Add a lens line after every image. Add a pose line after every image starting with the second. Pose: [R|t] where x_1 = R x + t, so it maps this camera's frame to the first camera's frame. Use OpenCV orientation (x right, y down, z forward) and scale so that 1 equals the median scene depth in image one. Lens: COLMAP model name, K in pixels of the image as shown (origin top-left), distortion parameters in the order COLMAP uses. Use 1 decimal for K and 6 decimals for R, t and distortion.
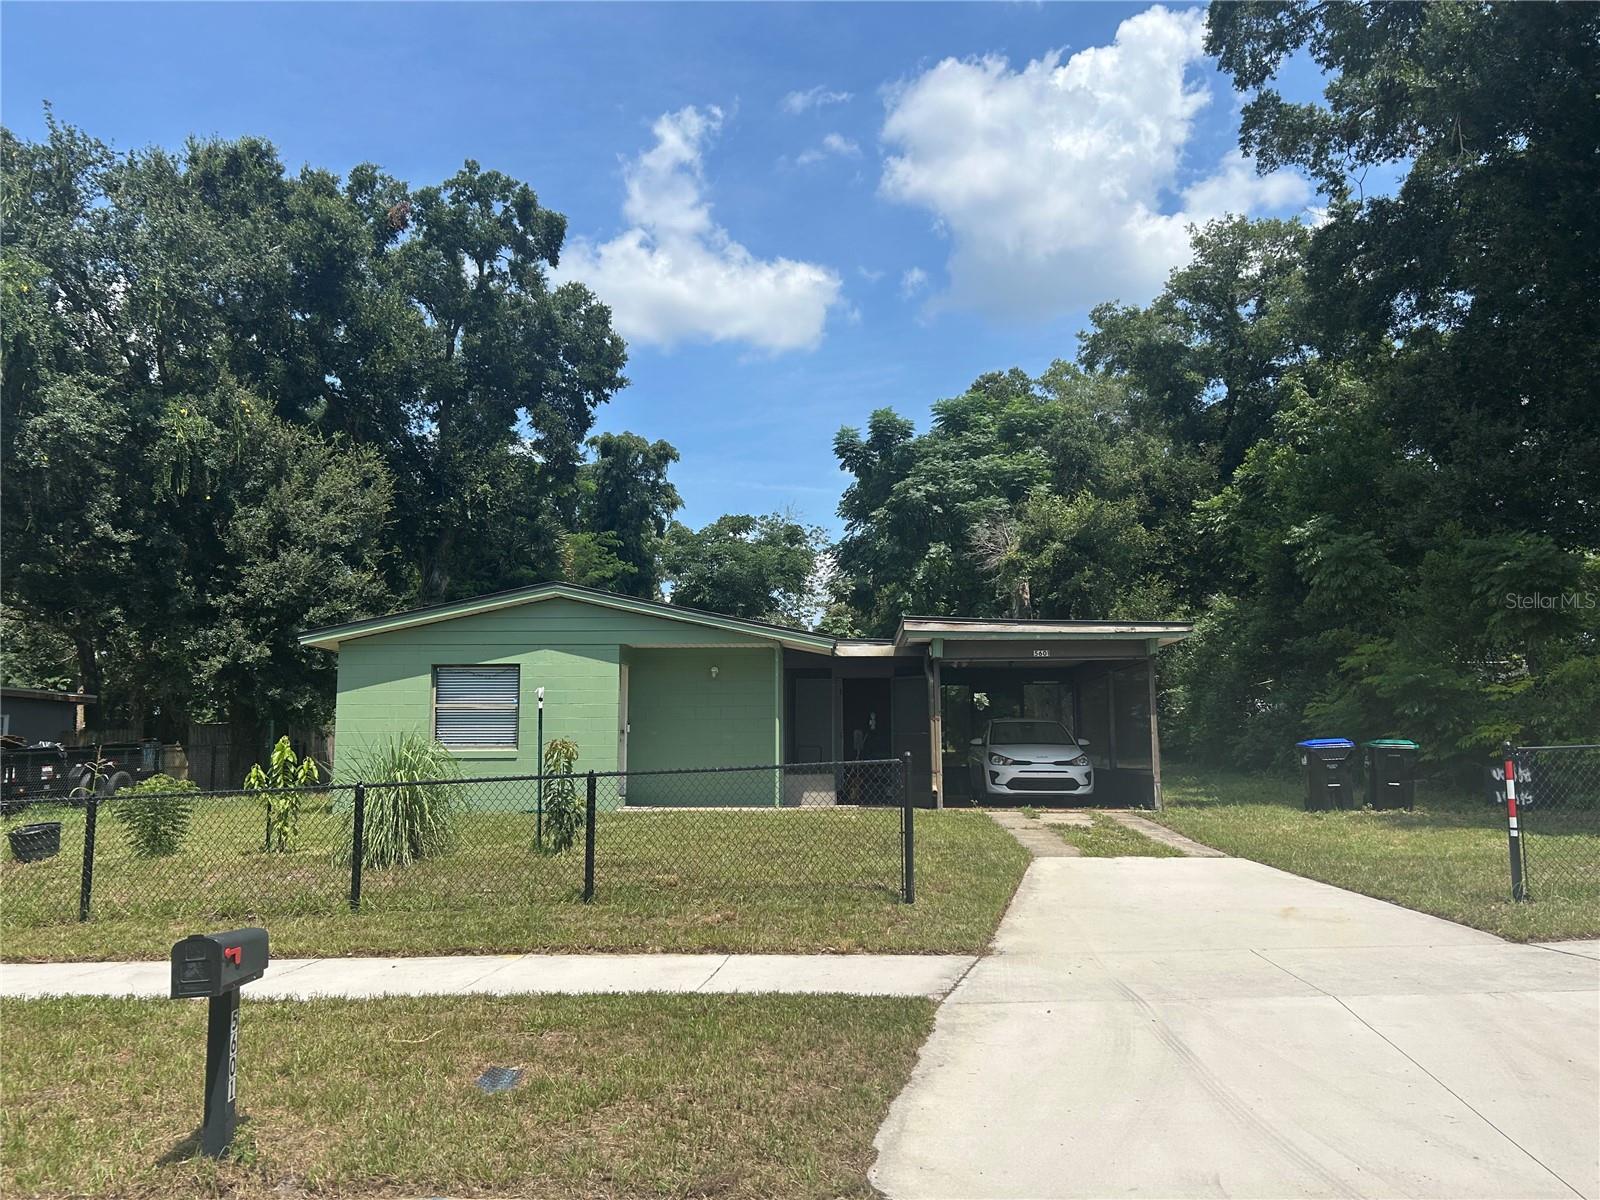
lens RADIAL K [[1242.2, 0, 805.3], [0, 1242.2, 602.2], [0, 0, 1]] dist [0.077472, -0.100838]
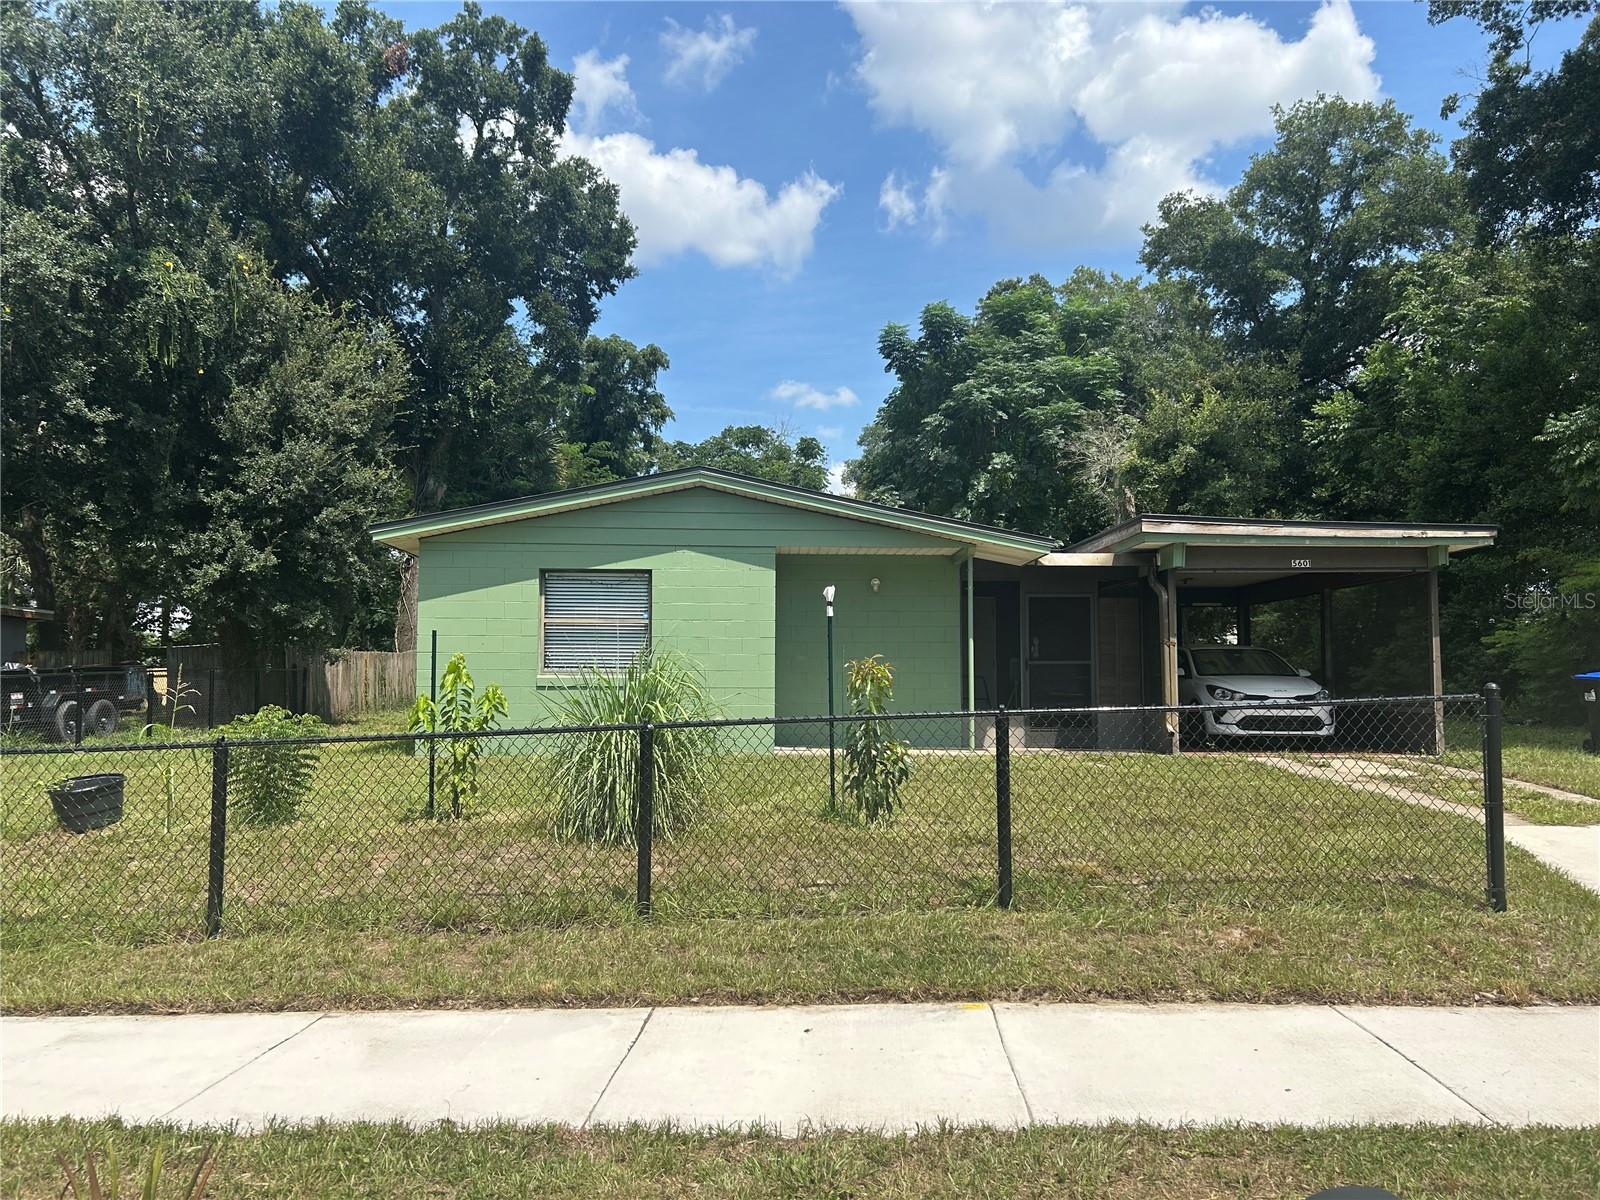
lens RADIAL K [[1236.0, 0, 793.1], [0, 1236.0, 603.1], [0, 0, 1]] dist [0.069928, -0.079632]
pose [[0.998313, 0.010055, 0.057184, -0.102373], [-0.013146, 0.998458, 0.053930, 0.015169], [-0.056554, -0.054591, 0.996906, 0.115738]]
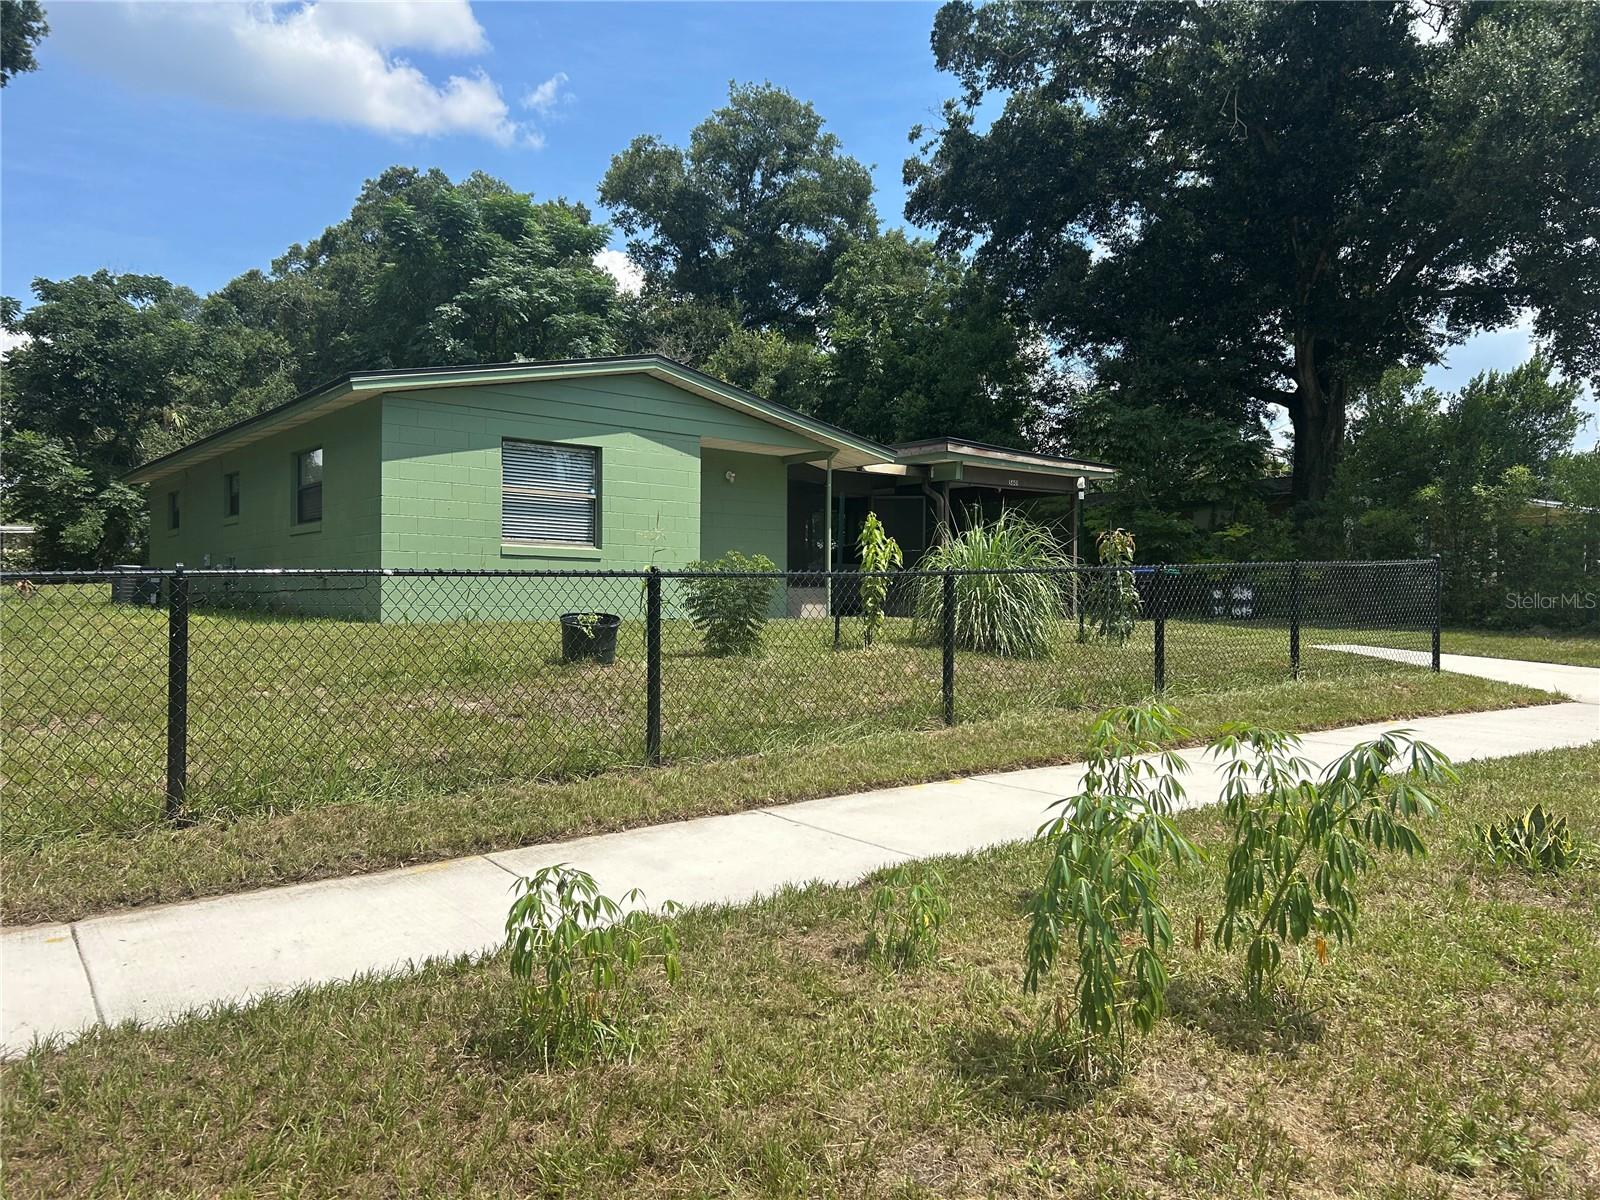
lens RADIAL K [[1224.7, 0, 801.6], [0, 1224.7, 601.1], [0, 0, 1]] dist [0.065029, -0.096810]
pose [[0.751134, 0.013705, 0.660007, -0.373962], [-0.096460, 0.991332, 0.089193, 0.036484], [-0.653064, -0.130660, 0.745946, 0.159253]]
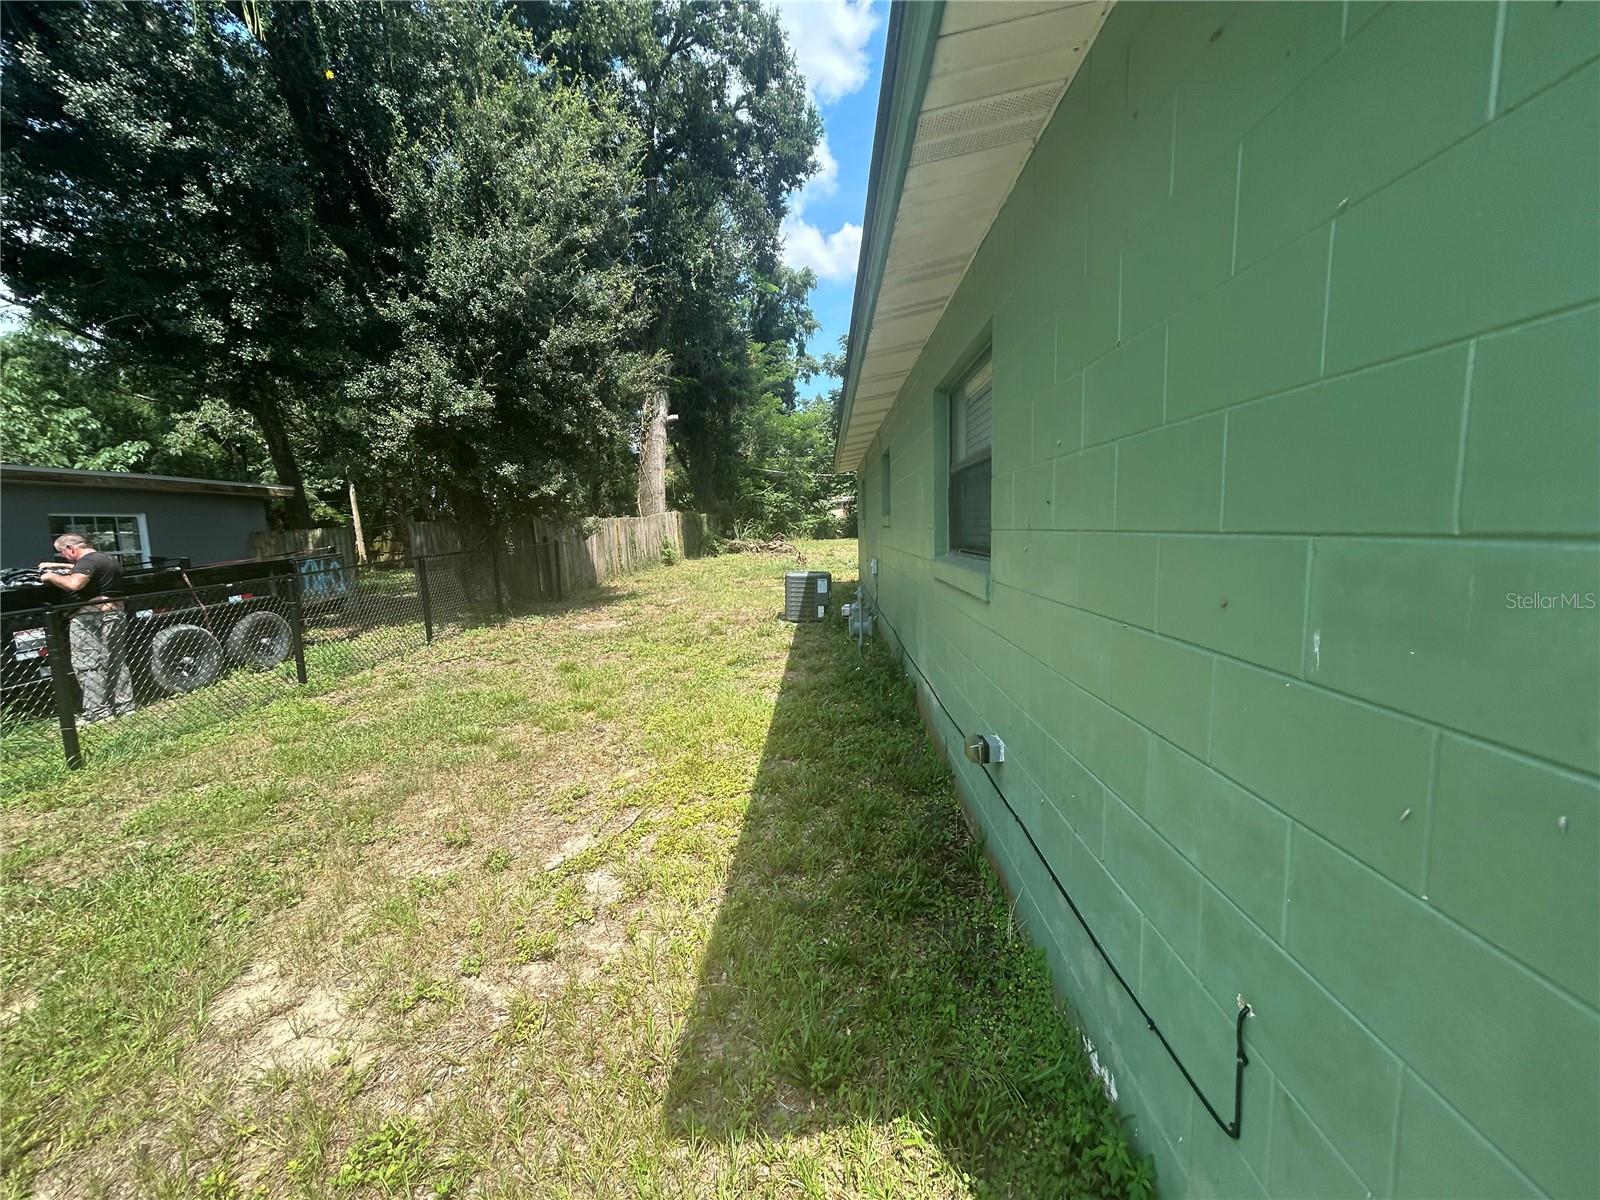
lens RADIAL K [[640.2, 0, 787.6], [0, 640.2, 595.8], [0, 0, 1]] dist [-0.001578, -0.000133]
pose [[0.999725, -0.023404, -0.001127, -0.230263], [0.023007, 0.971410, 0.236292, 0.048950], [-0.004436, -0.236253, 0.971681, 0.544646]]
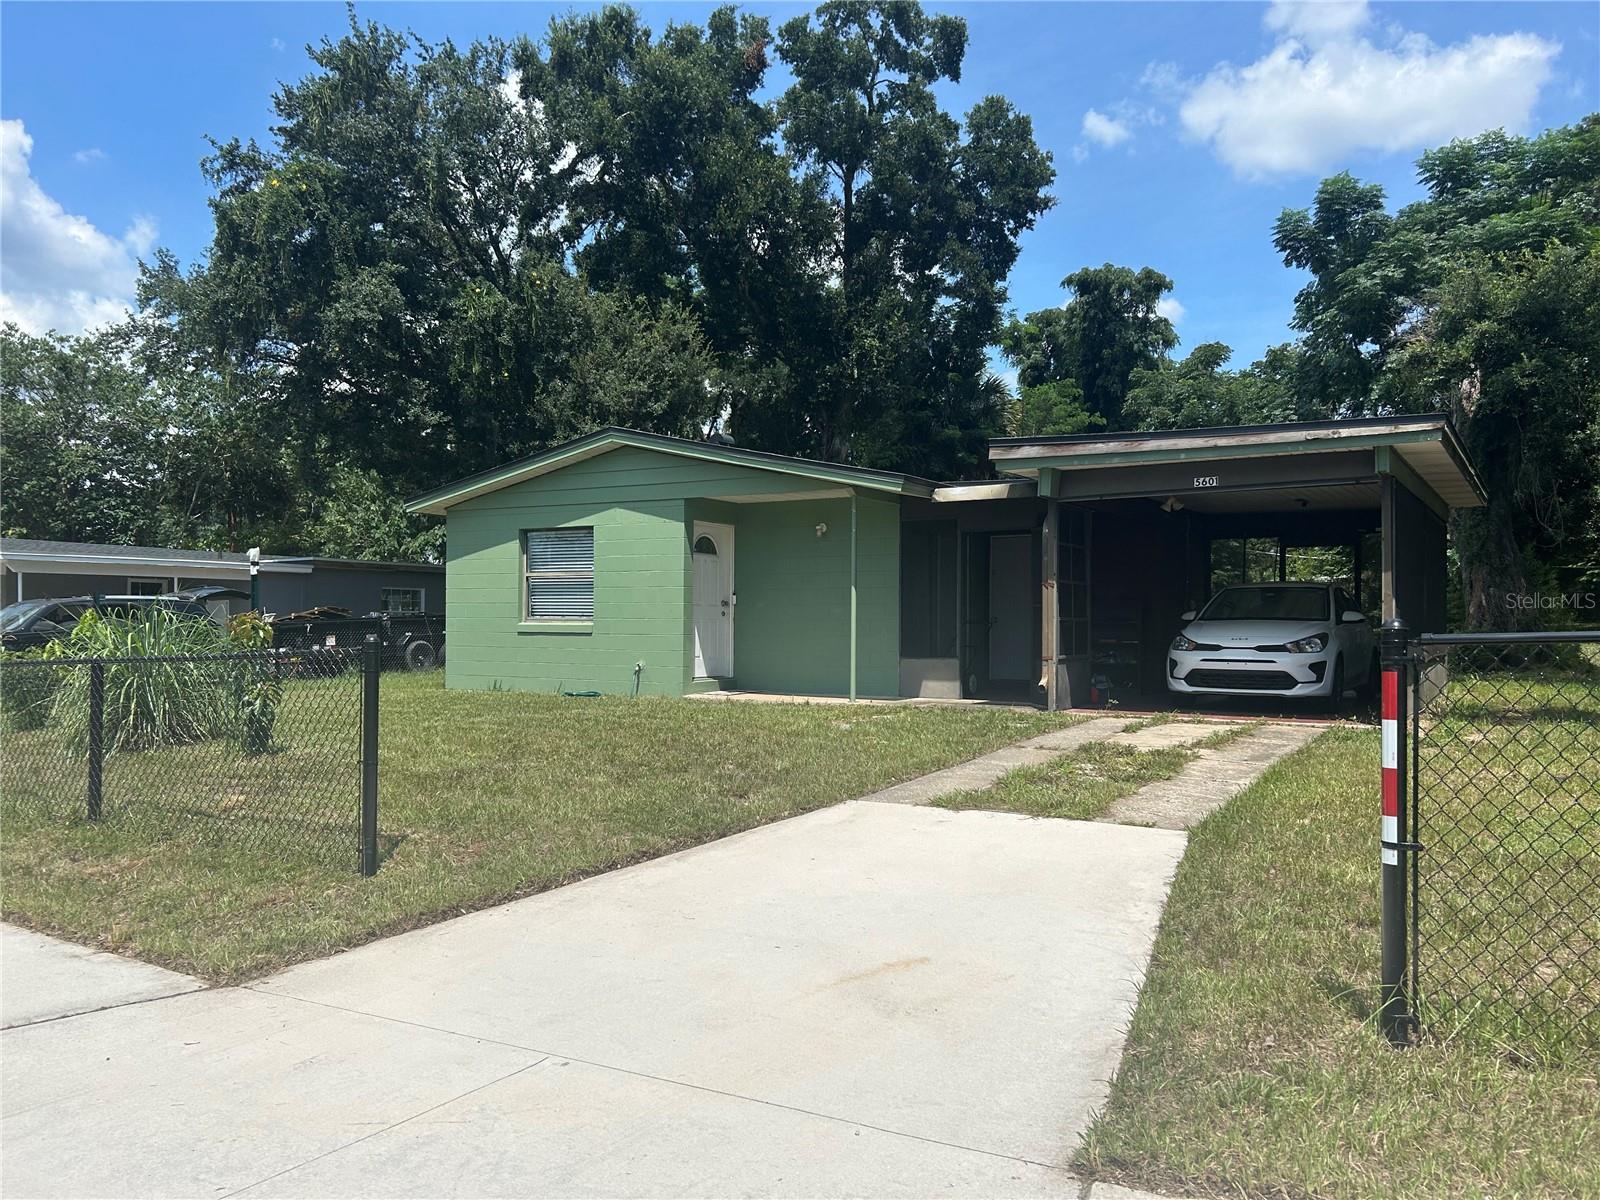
lens RADIAL K [[1242.2, 0, 805.3], [0, 1242.2, 602.2], [0, 0, 1]] dist [0.077472, -0.100838]
pose [[0.866337, -0.004115, -0.499443, 0.185641], [0.055052, 0.994660, 0.087299, 0.019305], [0.496416, -0.103126, 0.861937, 0.178867]]
